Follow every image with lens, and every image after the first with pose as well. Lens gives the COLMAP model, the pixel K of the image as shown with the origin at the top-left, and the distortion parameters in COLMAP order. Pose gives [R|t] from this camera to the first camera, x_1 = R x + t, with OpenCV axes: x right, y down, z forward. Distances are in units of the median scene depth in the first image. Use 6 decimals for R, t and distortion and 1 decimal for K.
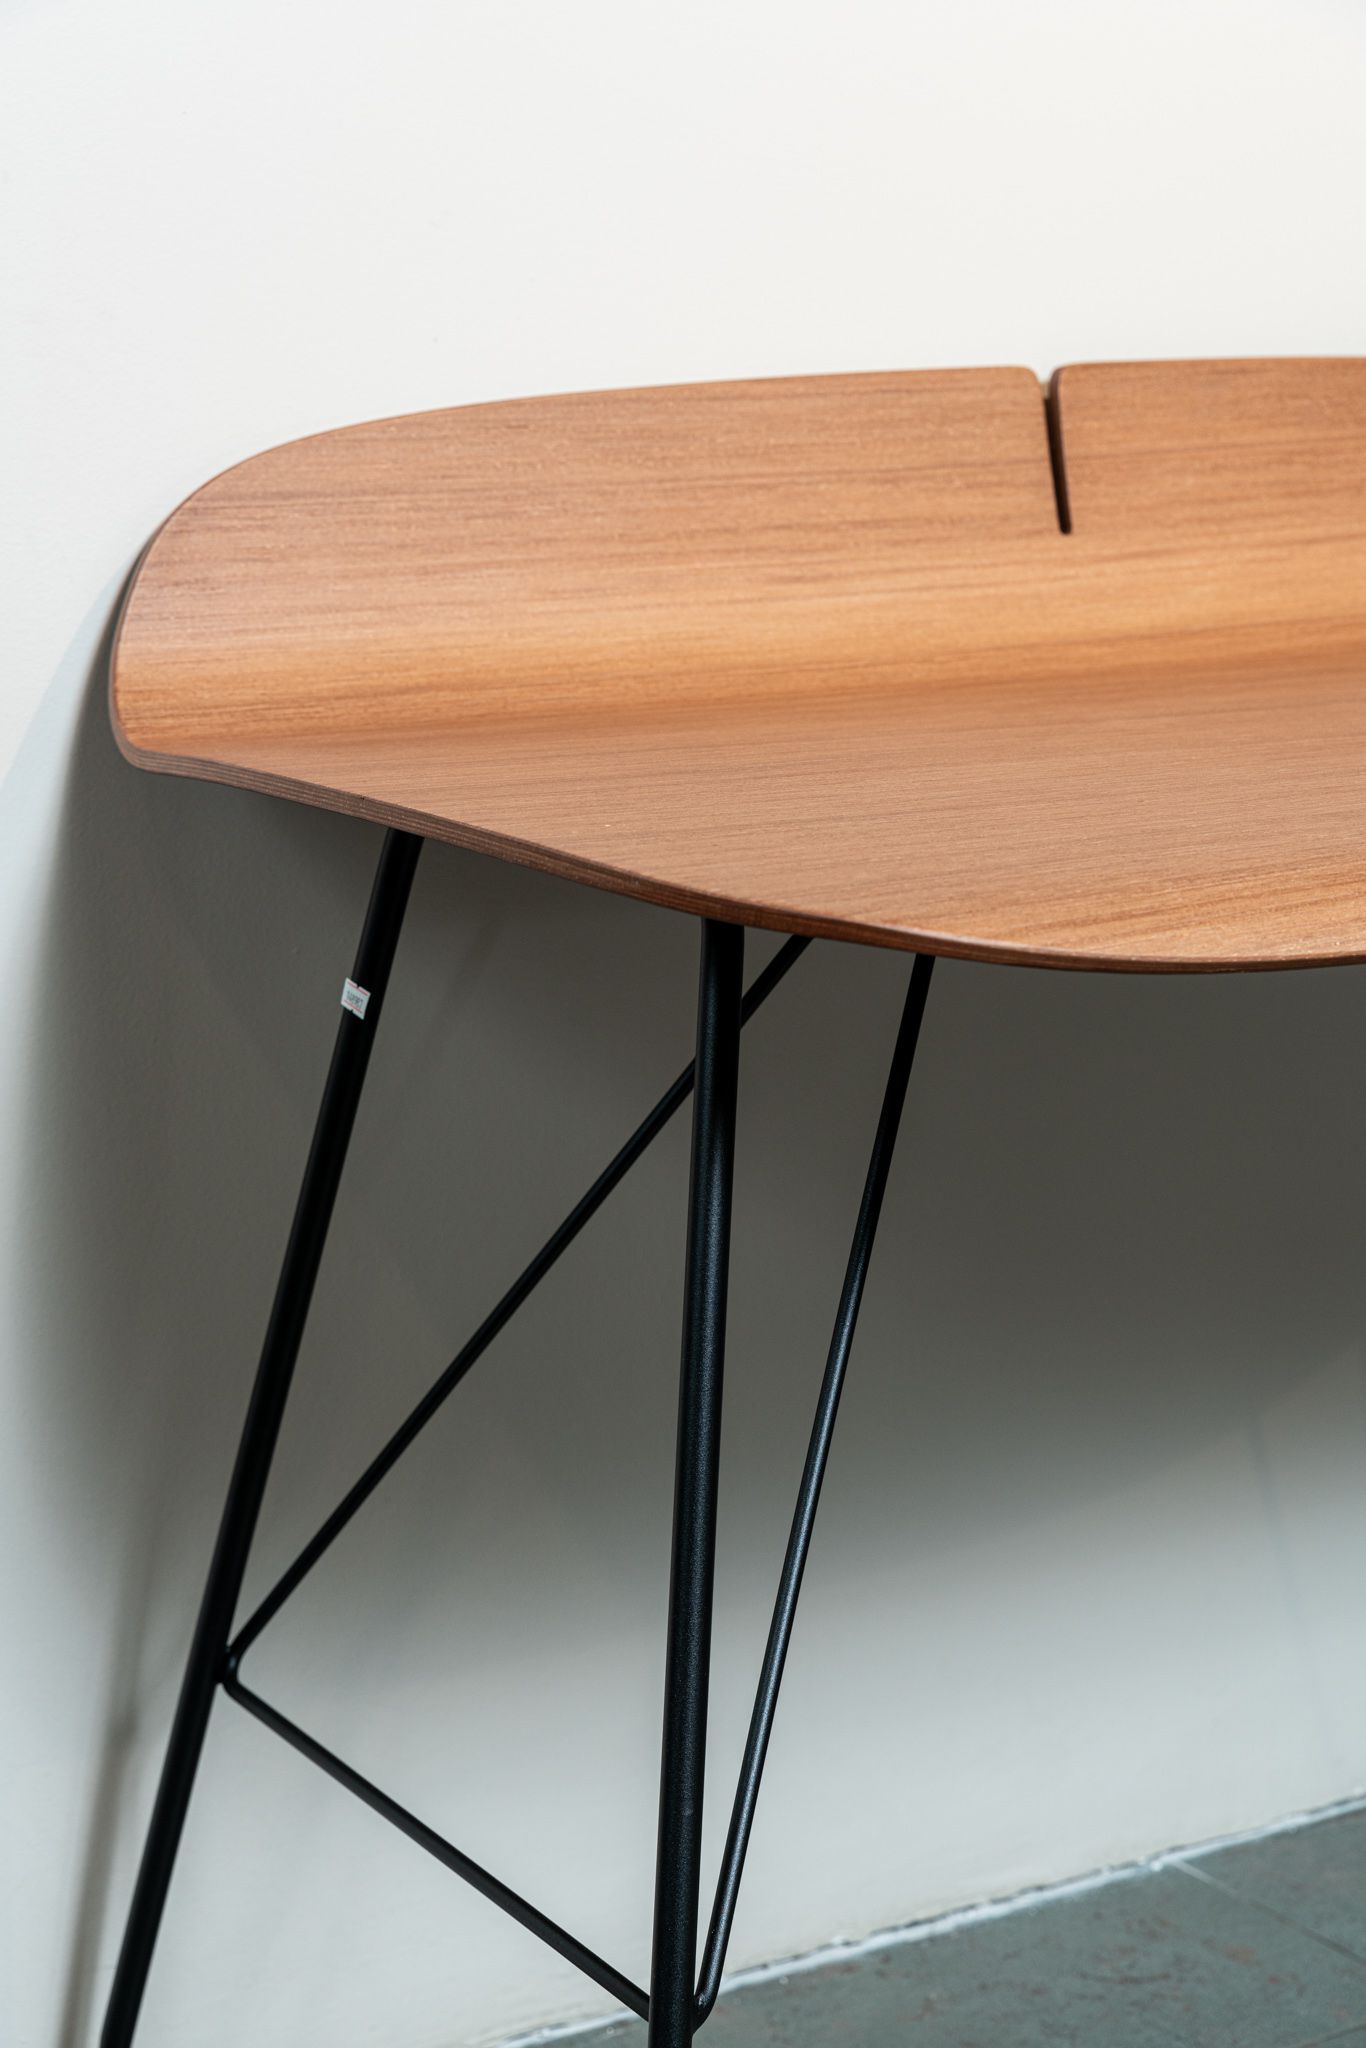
lens RADIAL K [[3877.1, 0, 677.5], [0, 3877.1, 1067.4], [0, 0, 1]] dist [-0.030711, 0.214220]
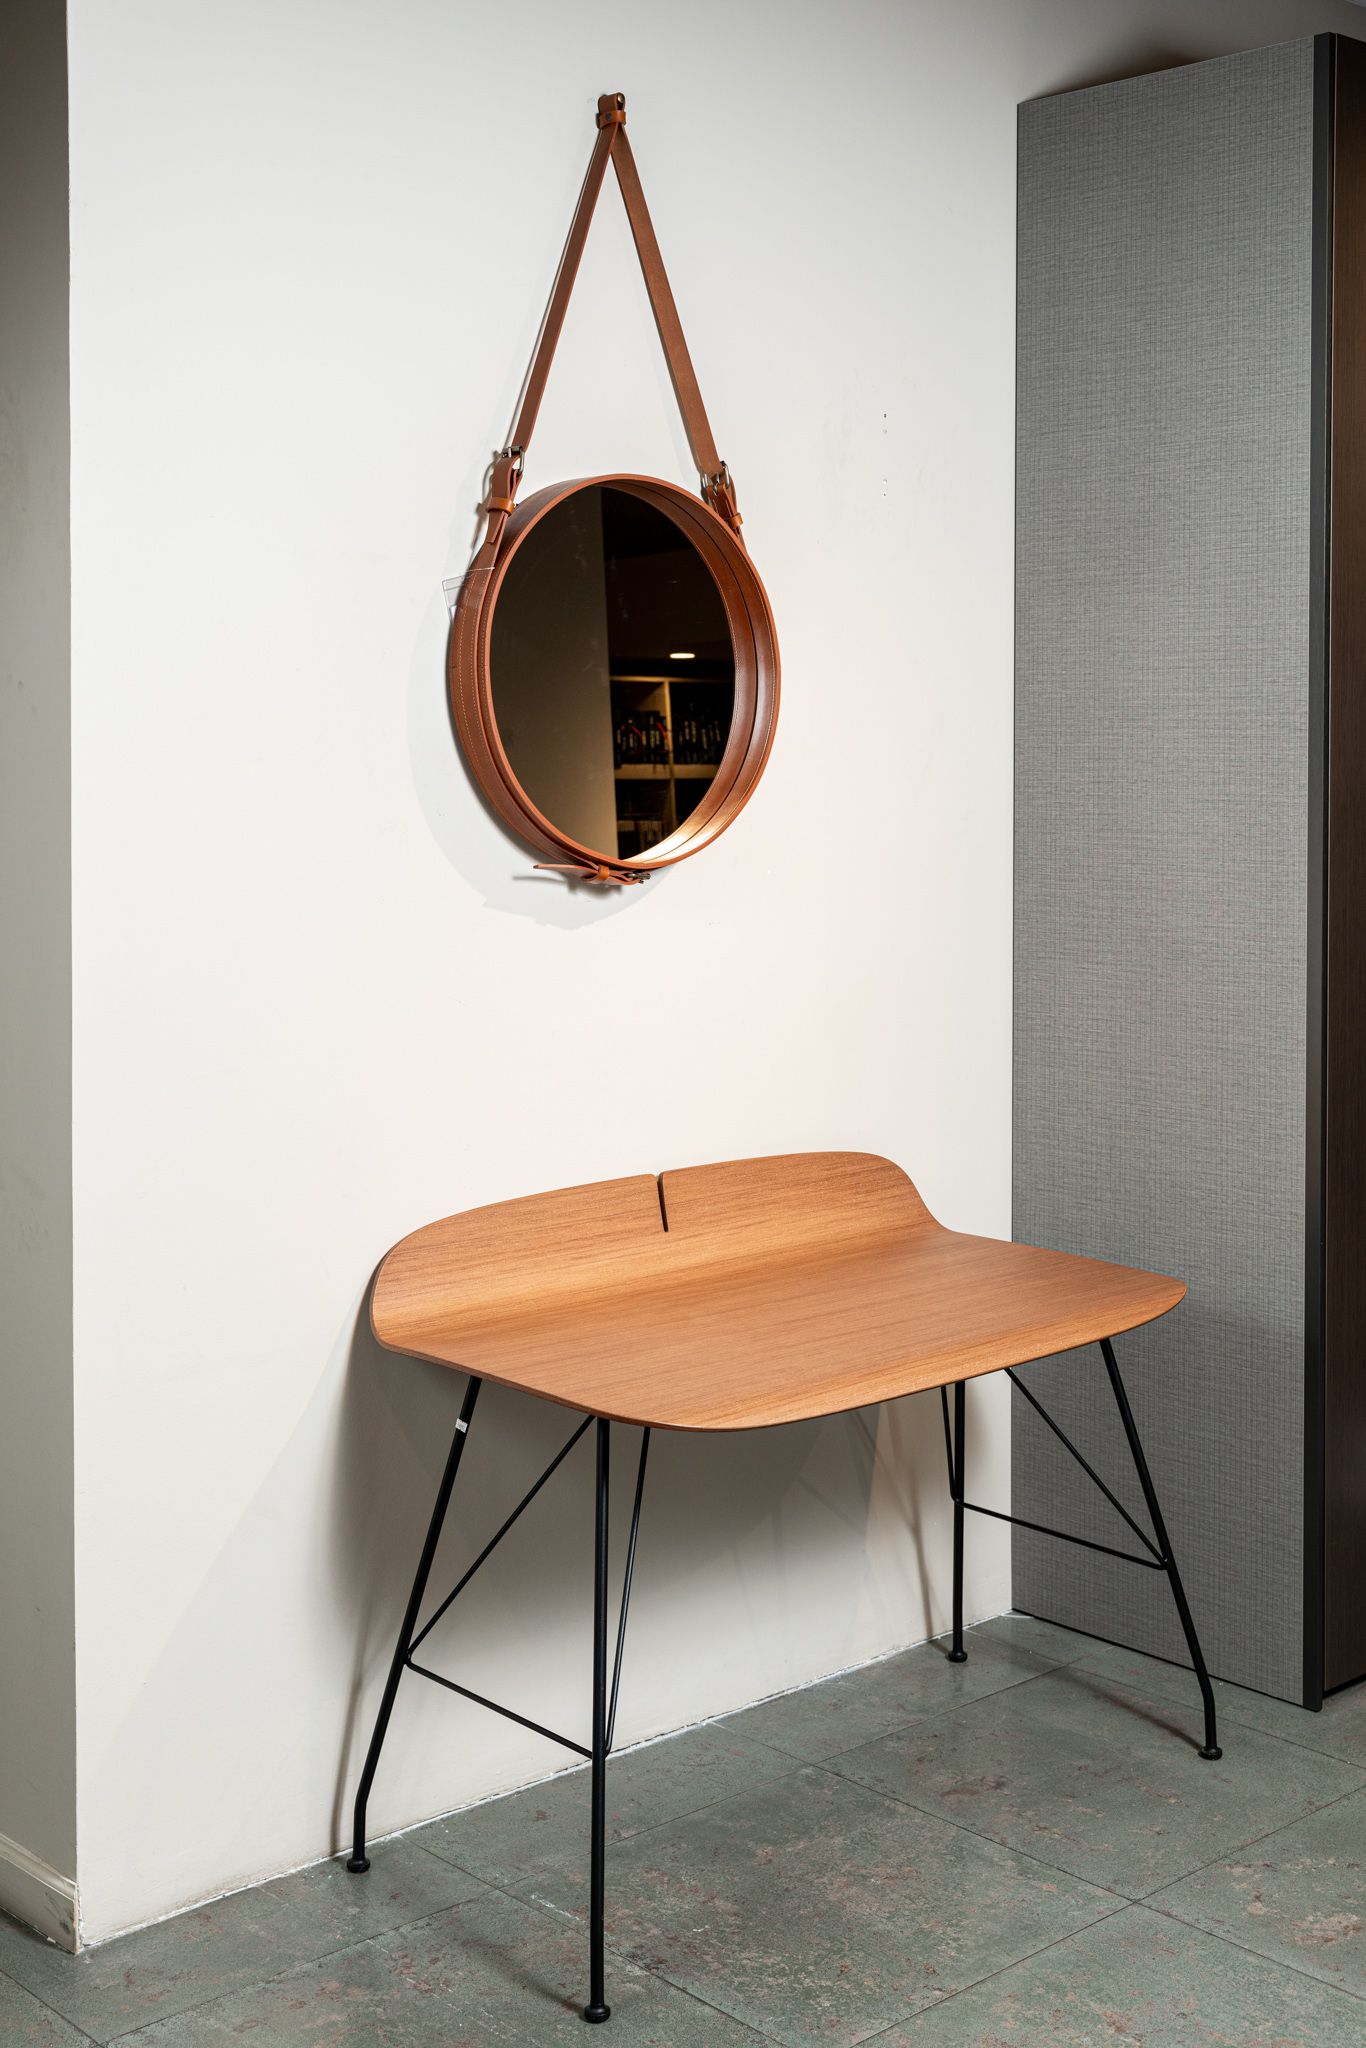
lens RADIAL K [[2401.2, 0, 680.2], [0, 2401.2, 810.5], [0, 0, 1]] dist [-0.002819, 0.033113]
pose [[0.985610, 0.003083, 0.169009, -0.197299], [0.029596, 0.981242, -0.190495, -0.107606], [-0.166426, 0.192756, 0.967030, -0.808048]]
